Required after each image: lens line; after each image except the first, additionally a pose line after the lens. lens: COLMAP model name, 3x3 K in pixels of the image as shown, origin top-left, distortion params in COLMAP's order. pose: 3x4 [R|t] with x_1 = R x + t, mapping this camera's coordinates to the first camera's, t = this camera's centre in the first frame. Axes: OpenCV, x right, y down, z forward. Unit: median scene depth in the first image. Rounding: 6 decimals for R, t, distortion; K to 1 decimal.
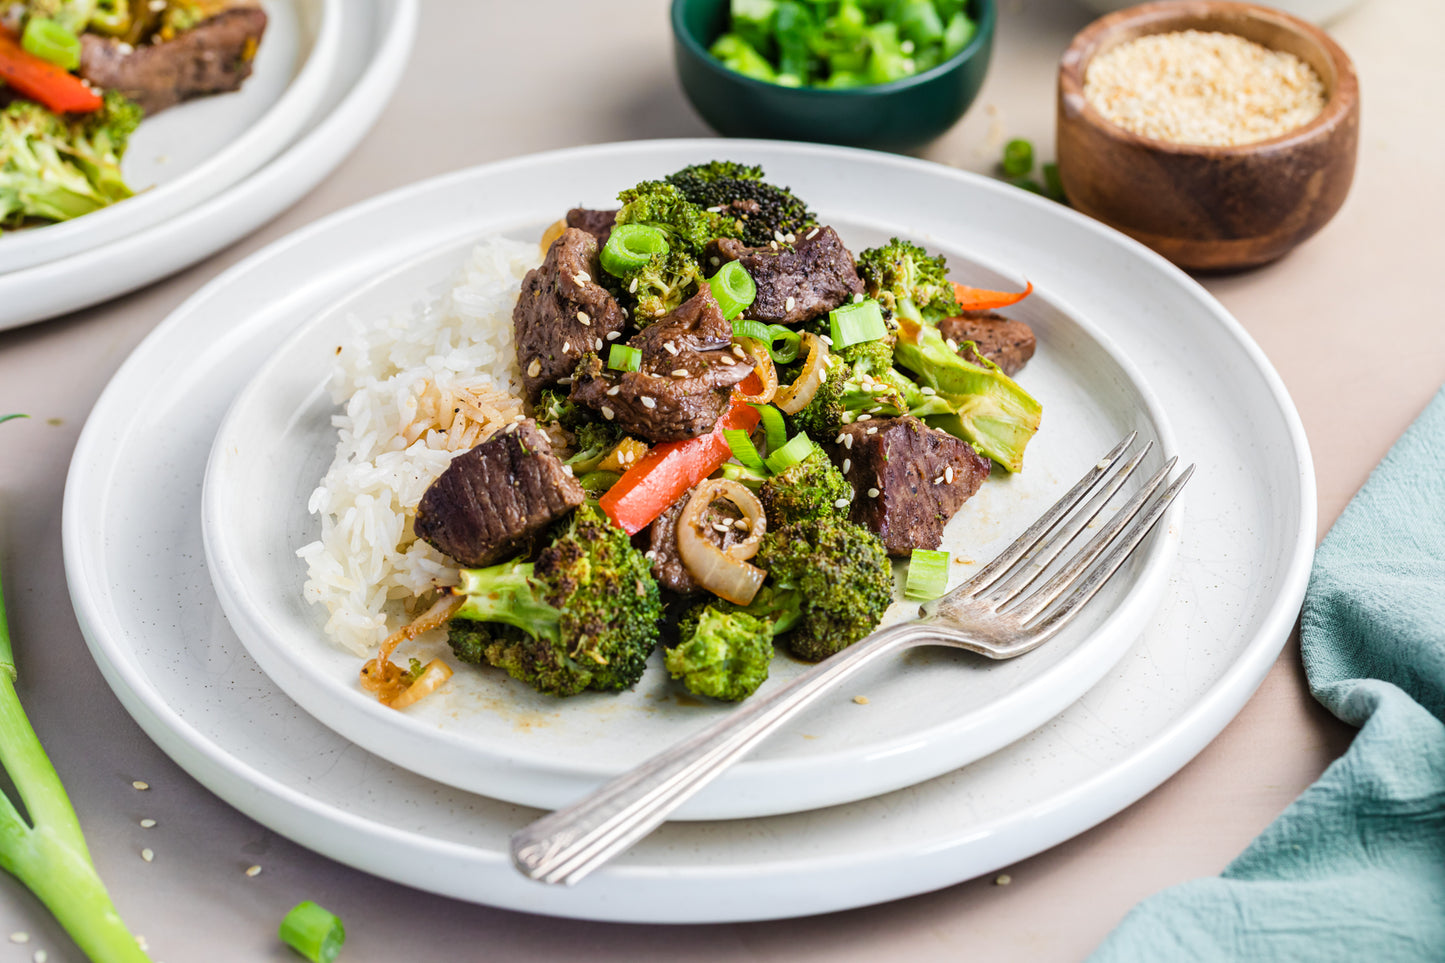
lens RADIAL K [[5193.2, 0, 722.5], [0, 5193.2, 481.5], [0, 0, 1]] dist [-0.024780, 2.195262]
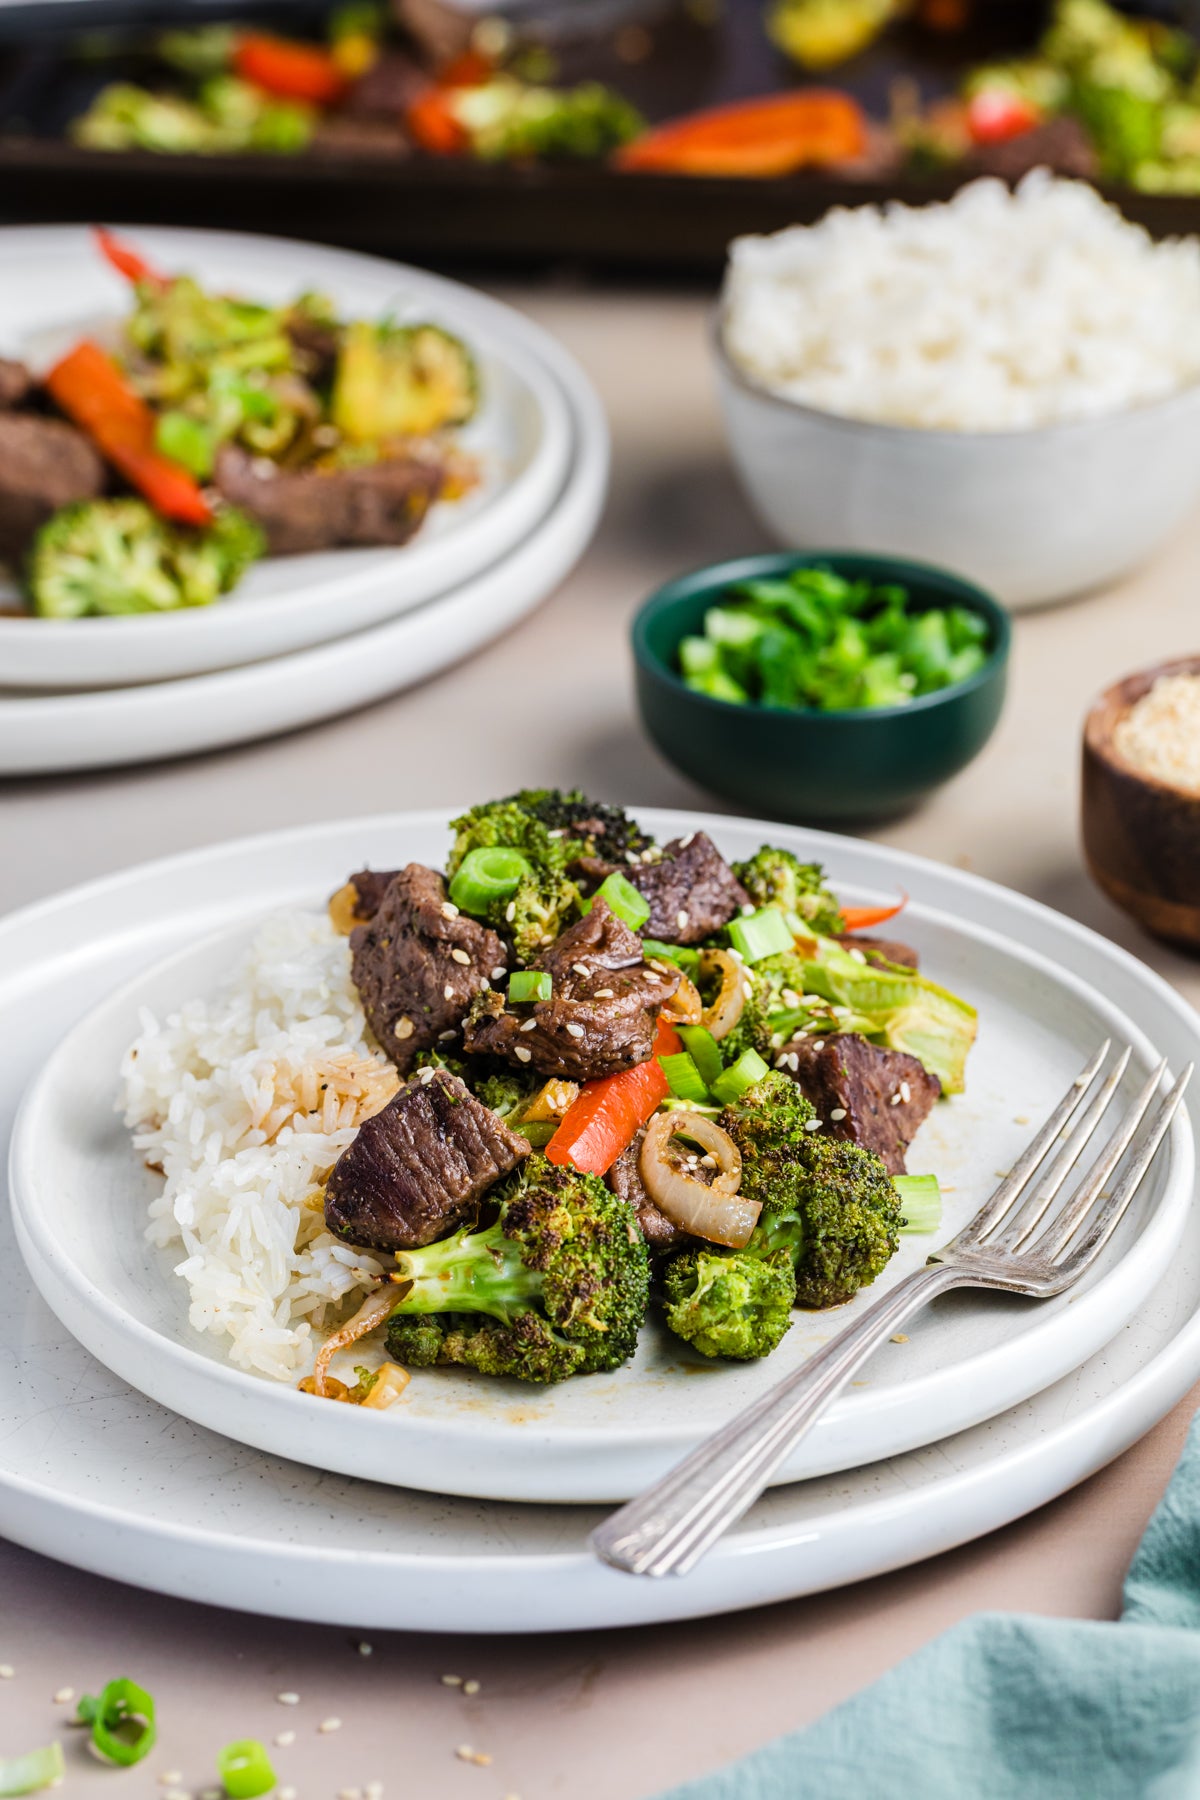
lens RADIAL K [[6469.1, 0, 600.0], [0, 6469.1, 900.0], [0, 0, 1]] dist [-0.024780, 2.195262]
pose [[0.963687, -0.115552, 0.240737, -0.255718], [0.152893, 0.977891, -0.142663, 0.111670], [-0.218929, 0.174289, 0.960048, 0.002289]]
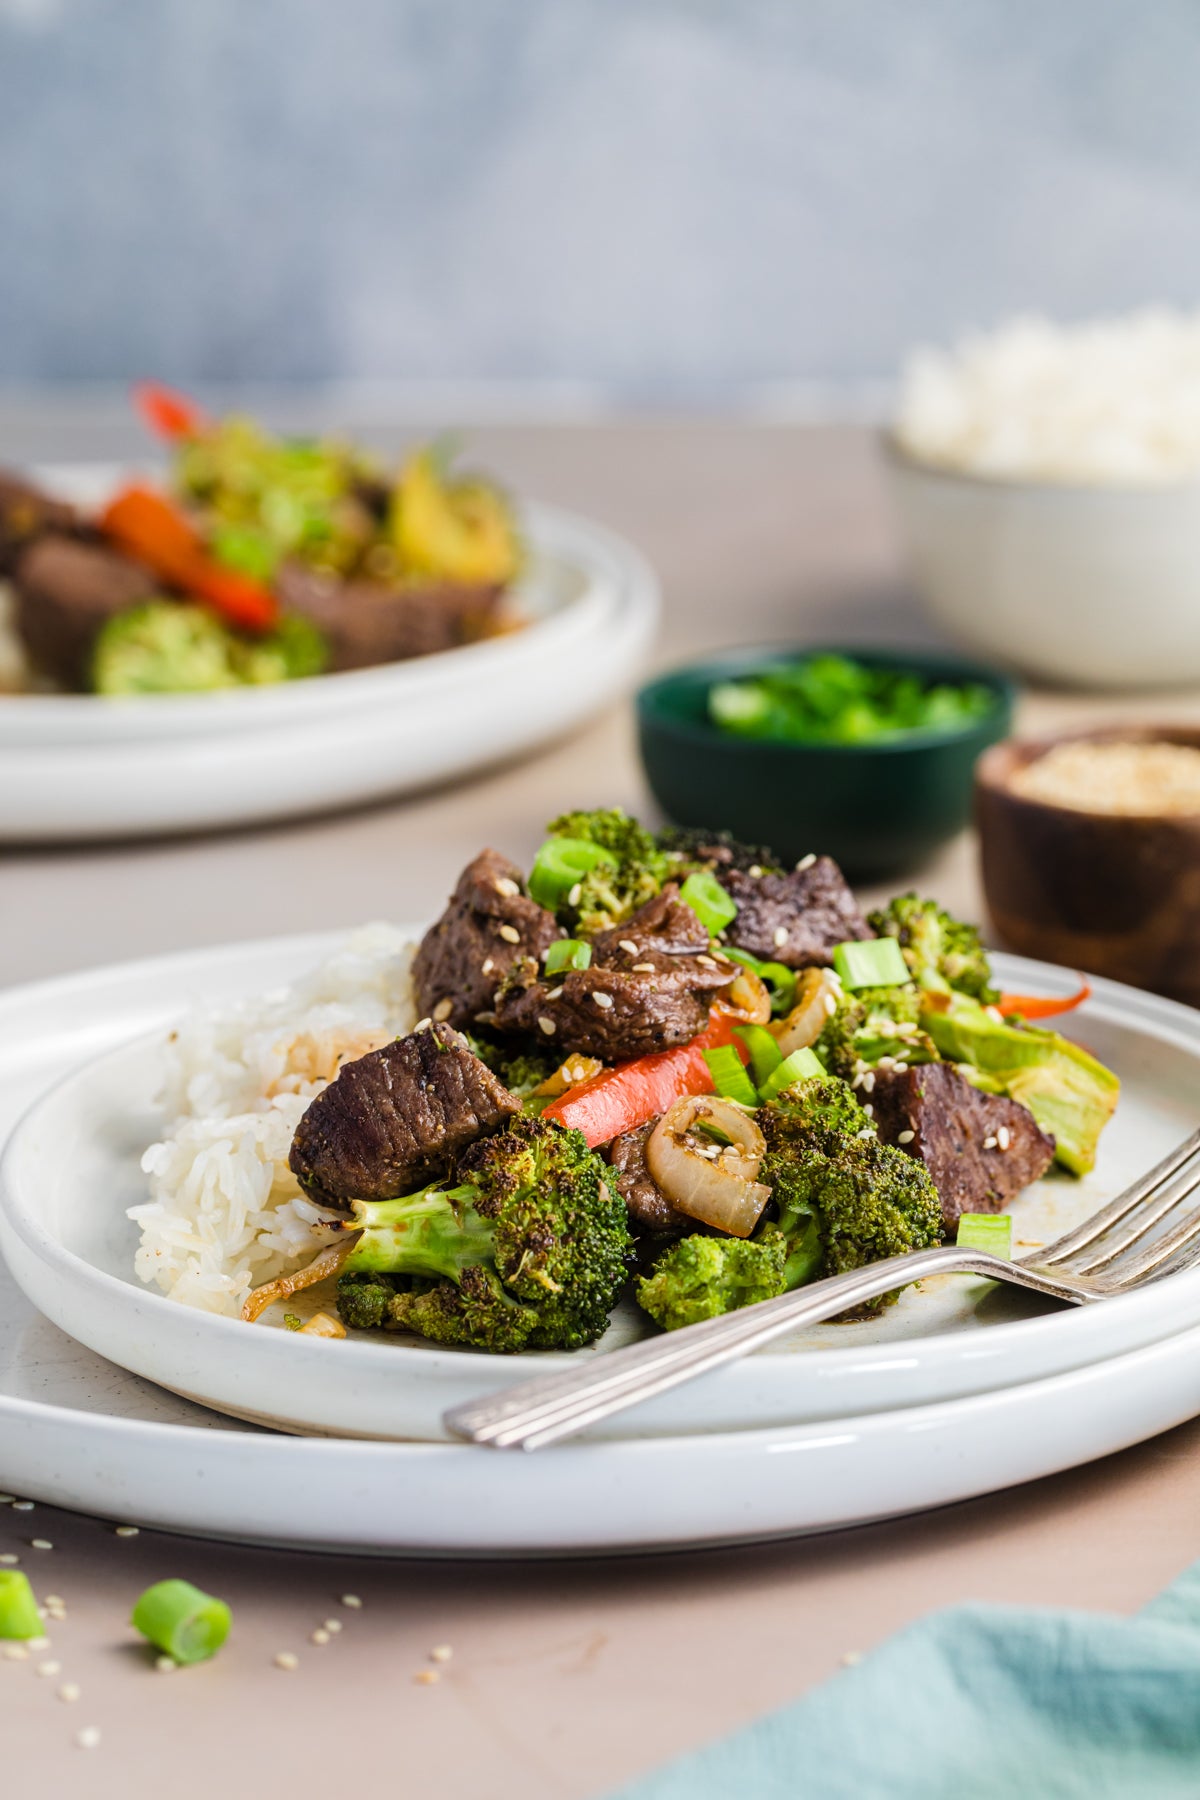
lens RADIAL K [[6469.1, 0, 600.0], [0, 6469.1, 900.0], [0, 0, 1]] dist [-0.024780, 2.195262]
pose [[0.999385, -0.006449, 0.034469, -0.046387], [0.018082, 0.936966, -0.348952, 0.293209], [-0.030046, 0.349360, 0.936507, 0.125102]]
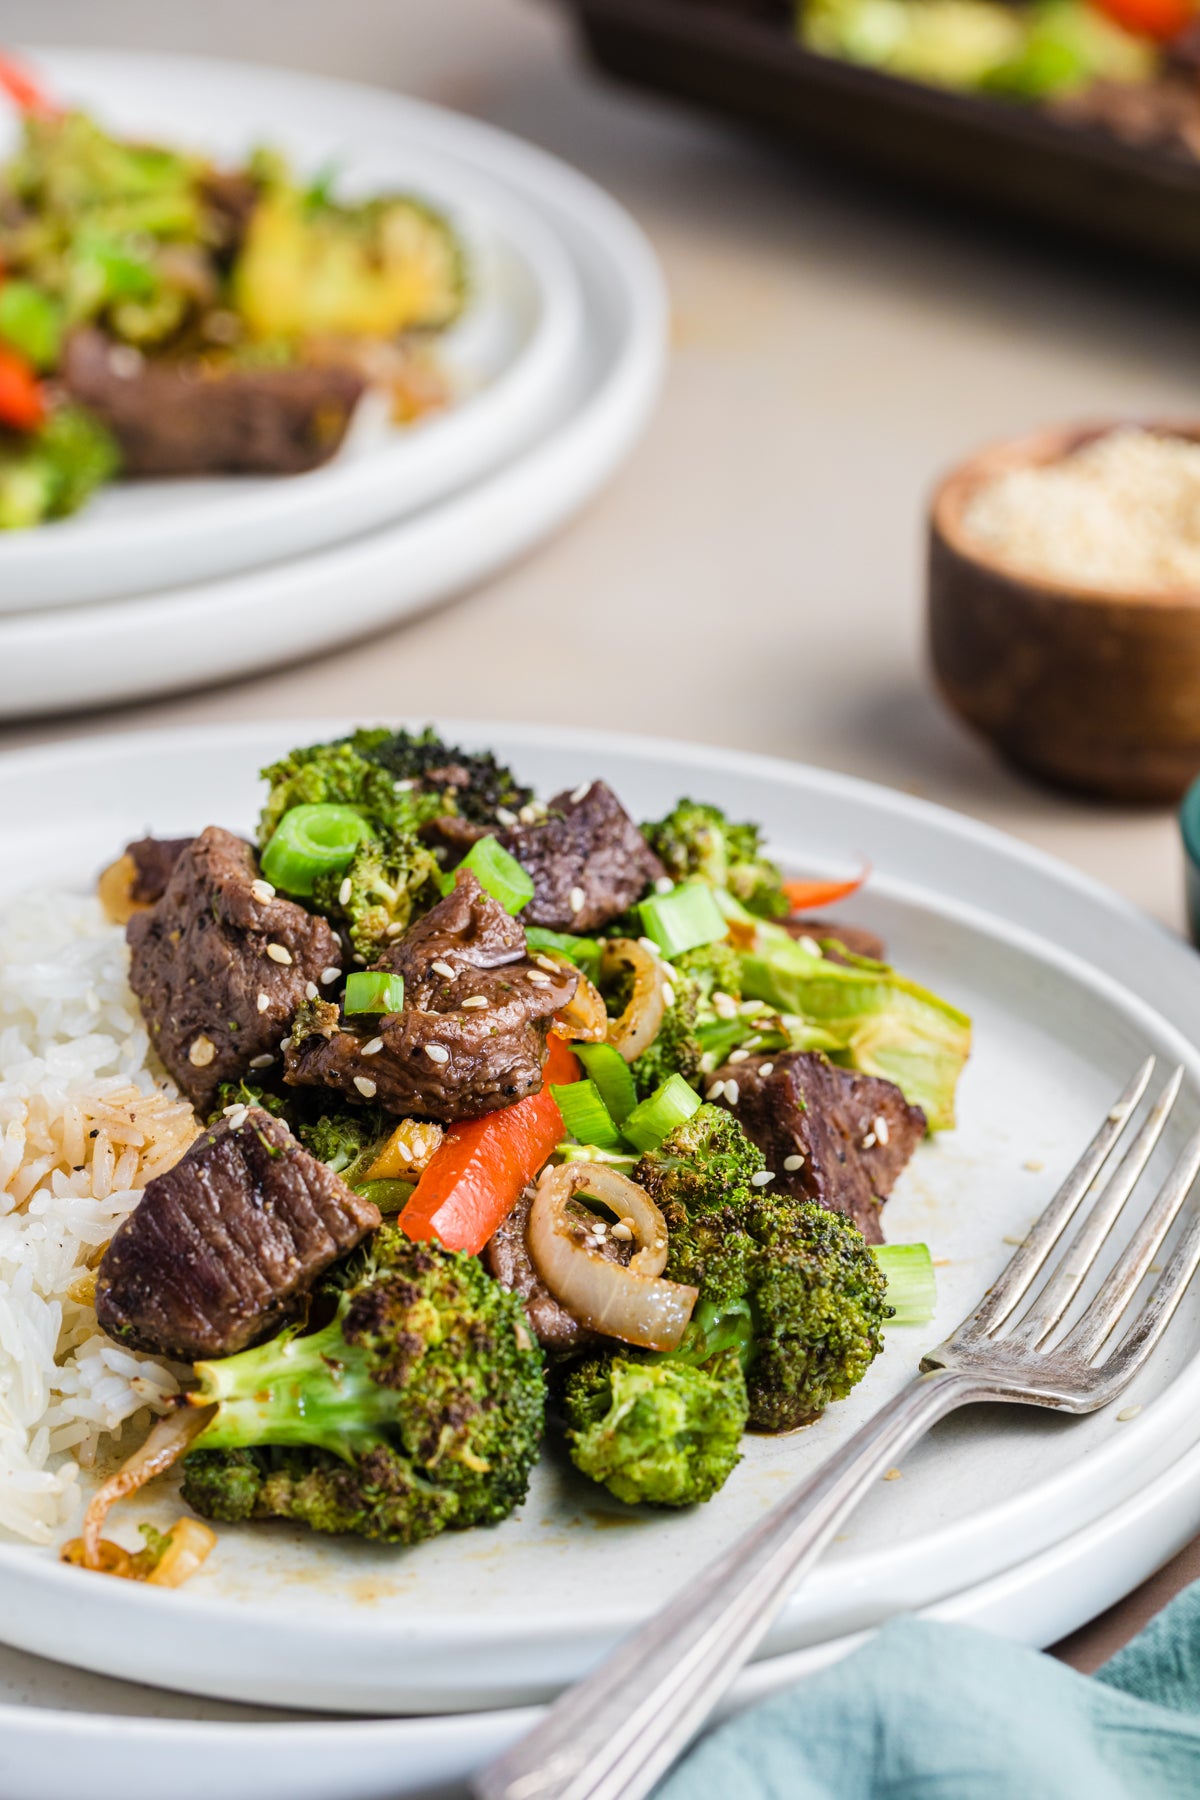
lens RADIAL K [[6469.1, 0, 600.0], [0, 6469.1, 900.0], [0, 0, 1]] dist [-0.024780, 2.195262]
pose [[0.953725, -0.124946, 0.273489, -0.199411], [0.165918, 0.977248, -0.132130, 0.069502], [-0.250757, 0.171393, 0.952757, 0.271184]]
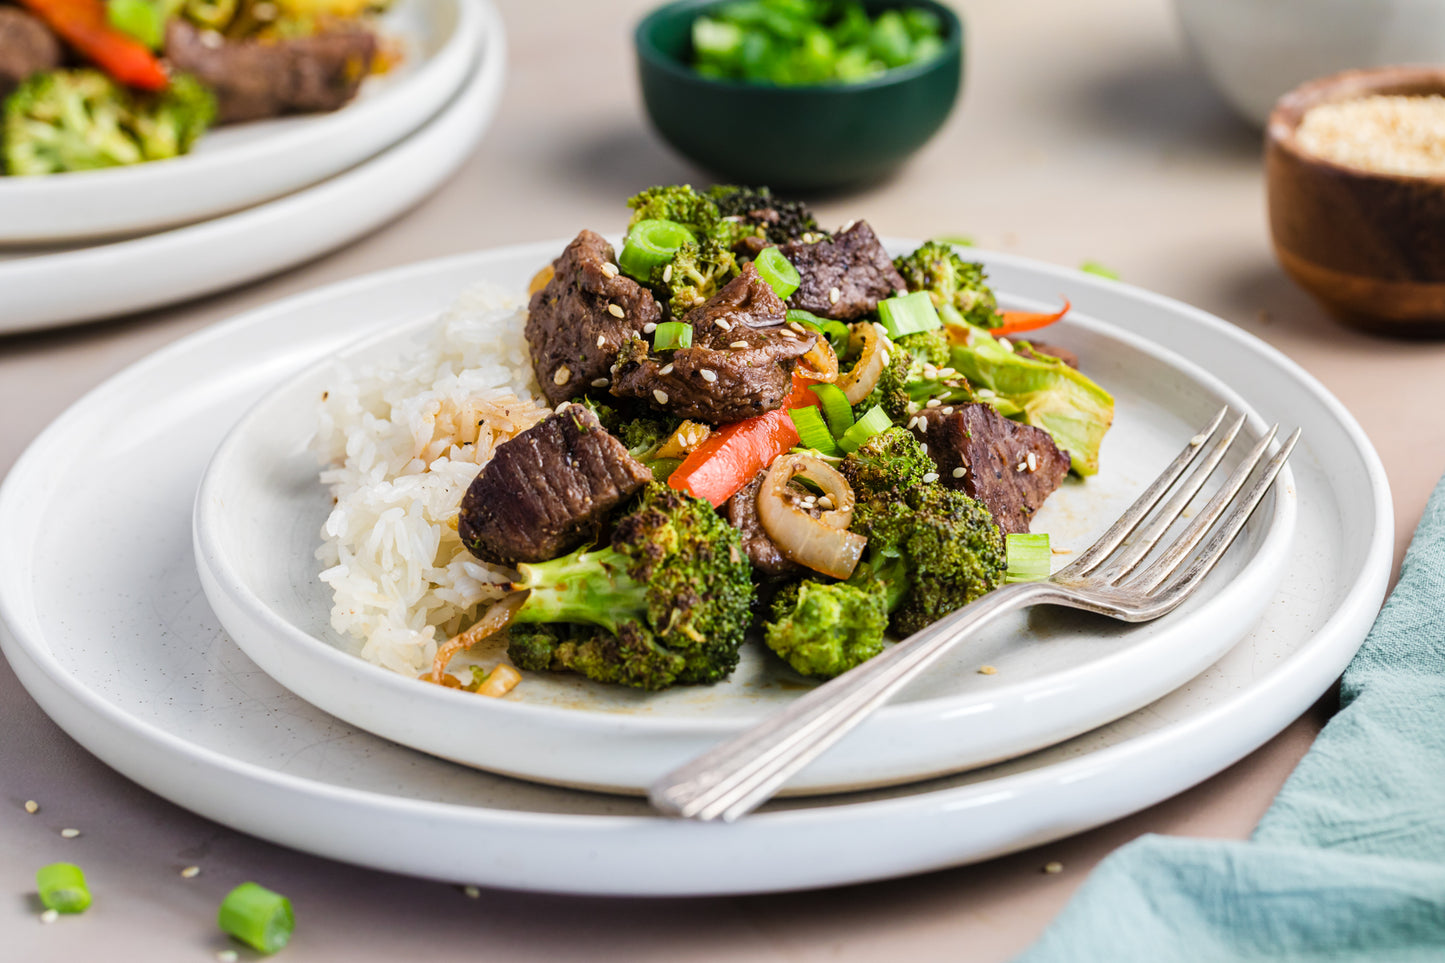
lens RADIAL K [[5193.2, 0, 722.5], [0, 5193.2, 481.5], [0, 0, 1]] dist [-0.024780, 2.195262]
pose [[0.989408, -0.061934, 0.131289, -0.129253], [0.087956, 0.975267, -0.202775, 0.182136], [-0.115483, 0.212175, 0.970384, 0.138187]]
